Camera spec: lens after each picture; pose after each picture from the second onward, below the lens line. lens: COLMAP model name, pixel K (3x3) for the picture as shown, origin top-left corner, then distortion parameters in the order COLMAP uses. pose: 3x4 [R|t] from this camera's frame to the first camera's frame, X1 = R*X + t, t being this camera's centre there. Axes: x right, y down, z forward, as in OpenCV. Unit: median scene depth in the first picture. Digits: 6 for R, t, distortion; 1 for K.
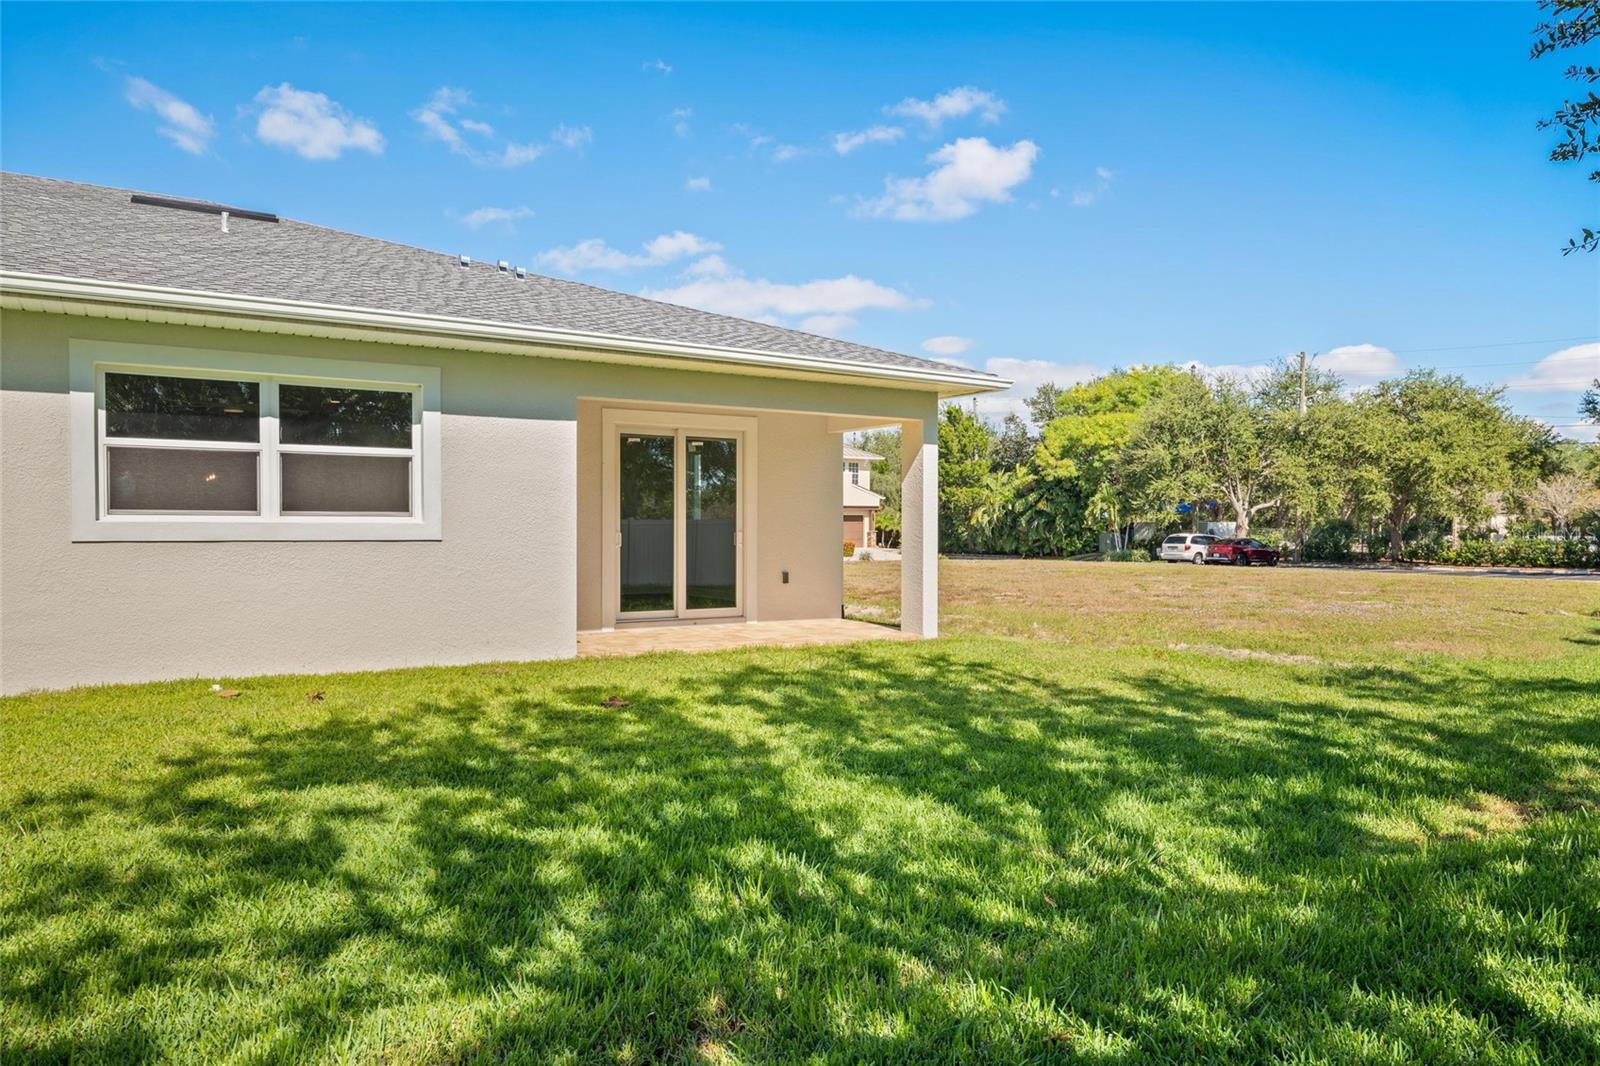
lens RADIAL K [[1048.3, 0, 829.1], [0, 1048.3, 535.0], [0, 0, 1]] dist [-0.002540, 0.002594]
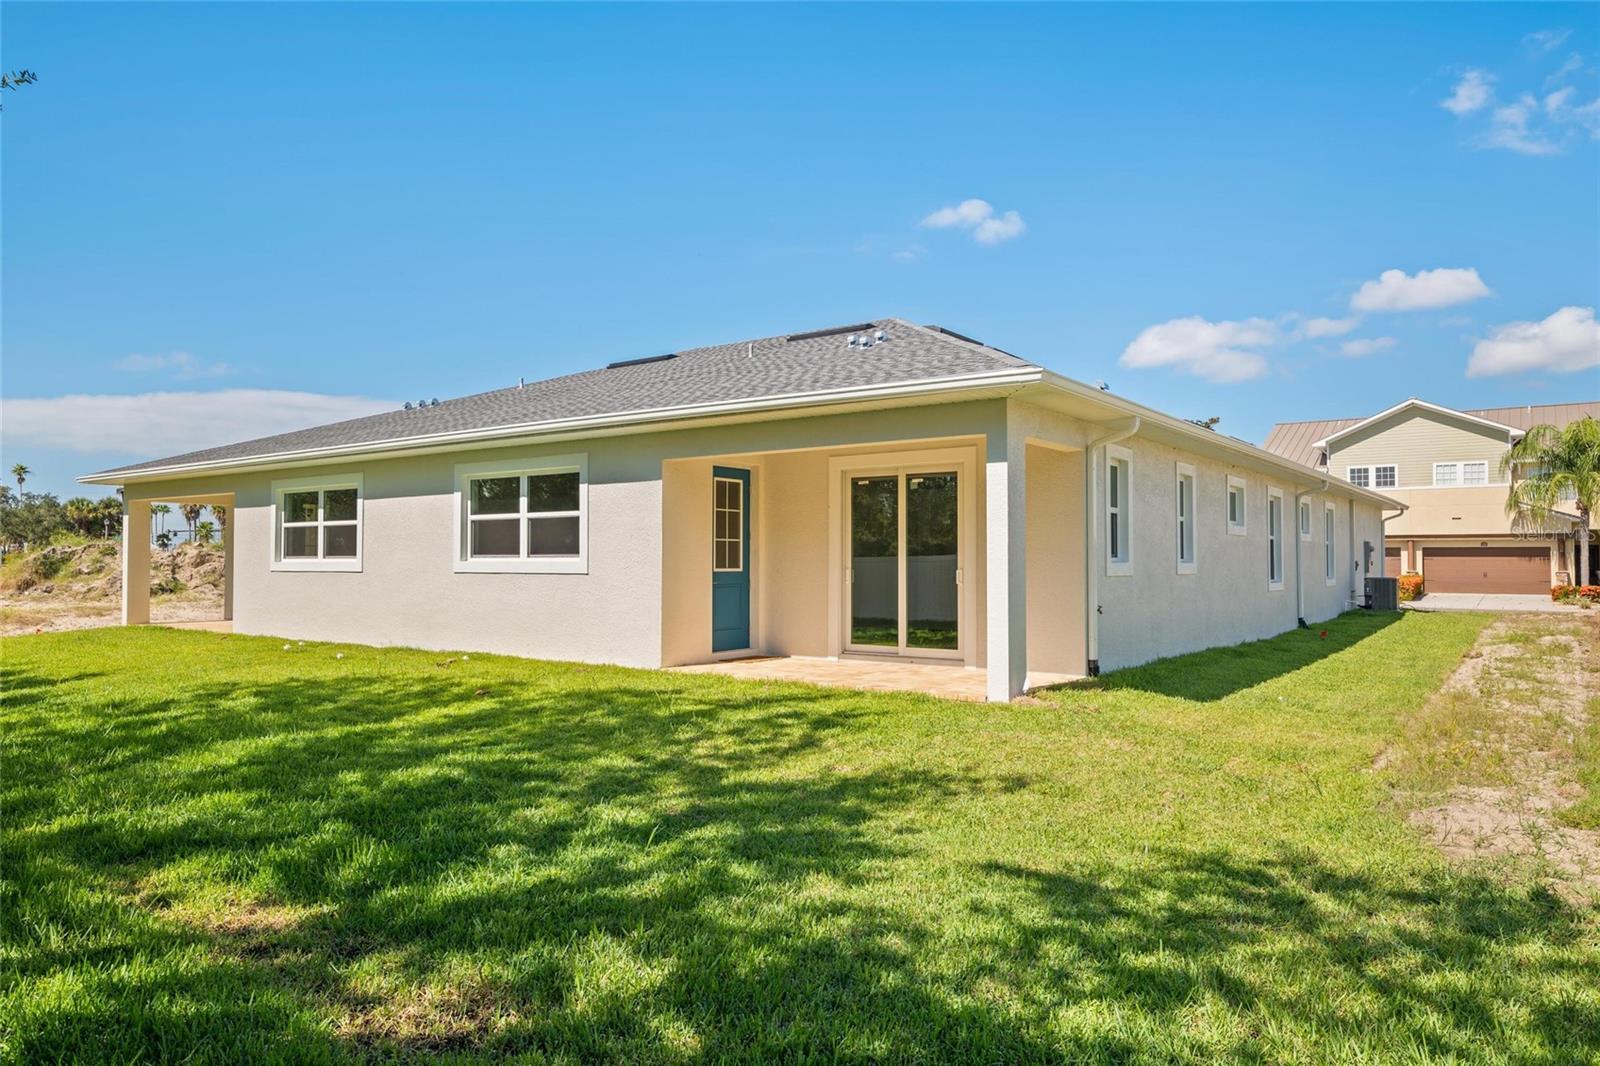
lens RADIAL K [[1048.3, 0, 829.1], [0, 1048.3, 535.0], [0, 0, 1]] dist [-0.002540, 0.002594]
pose [[0.374603, -0.021906, -0.926926, 1.073364], [-0.006351, 0.999637, -0.026191, -0.012864], [0.927163, 0.015698, 0.374328, 0.777710]]
